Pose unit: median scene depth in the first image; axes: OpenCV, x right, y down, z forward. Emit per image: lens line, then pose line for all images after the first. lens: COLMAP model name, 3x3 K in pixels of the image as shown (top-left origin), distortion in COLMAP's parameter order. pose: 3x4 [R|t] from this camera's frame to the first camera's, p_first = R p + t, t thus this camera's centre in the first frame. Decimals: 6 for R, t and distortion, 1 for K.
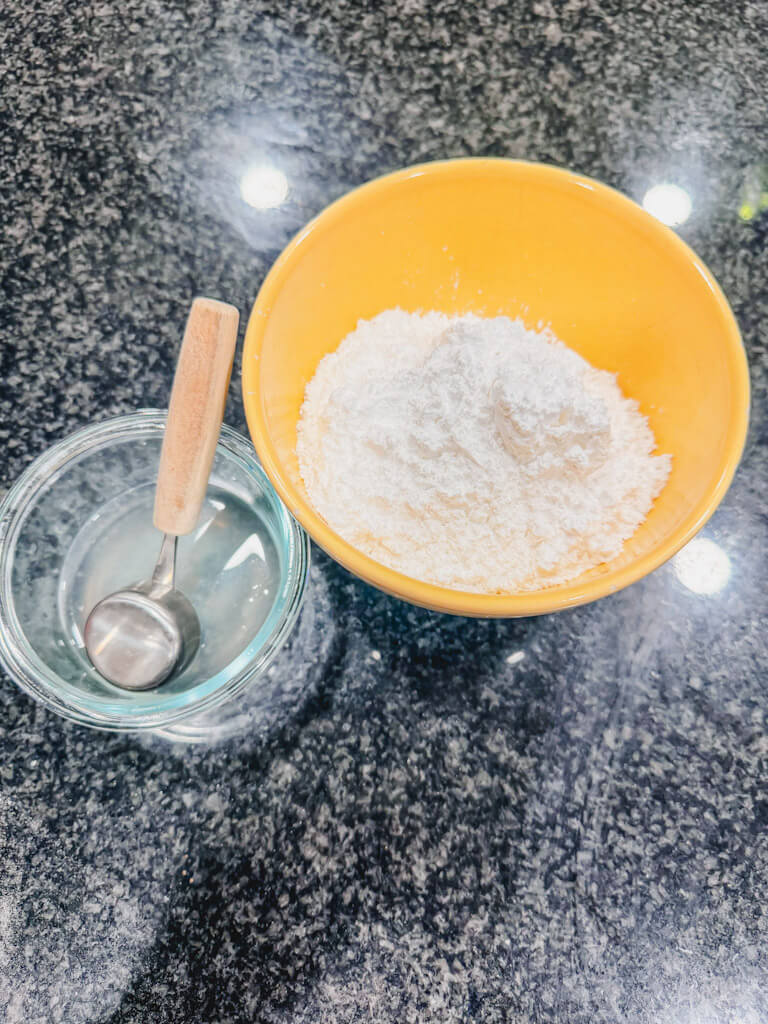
lens RADIAL K [[726.6, 0, 393.9], [0, 726.6, 494.7], [0, 0, 1]] dist [-0.032786, 0.011489]
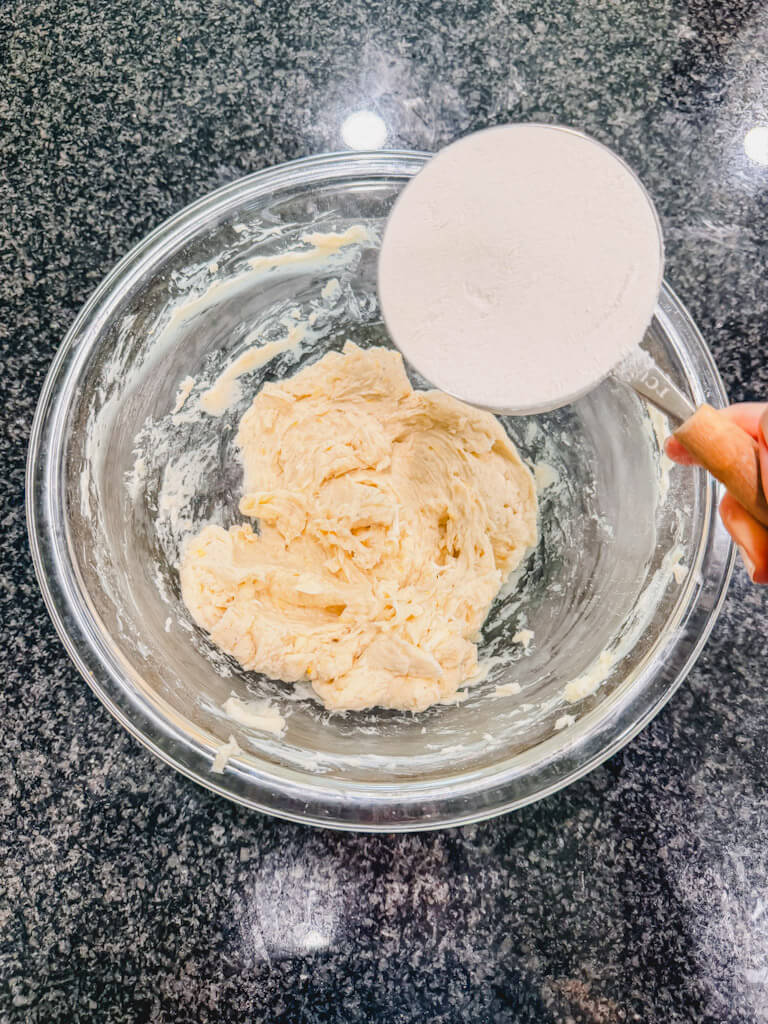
lens RADIAL K [[726.6, 0, 390.1], [0, 726.6, 523.2], [0, 0, 1]] dist [-0.032786, 0.011489]
pose [[0.999866, -0.004546, -0.015721, -0.930901], [0.005849, 0.996459, 0.083878, -0.029232], [0.015284, -0.083959, 0.996352, -0.171415]]
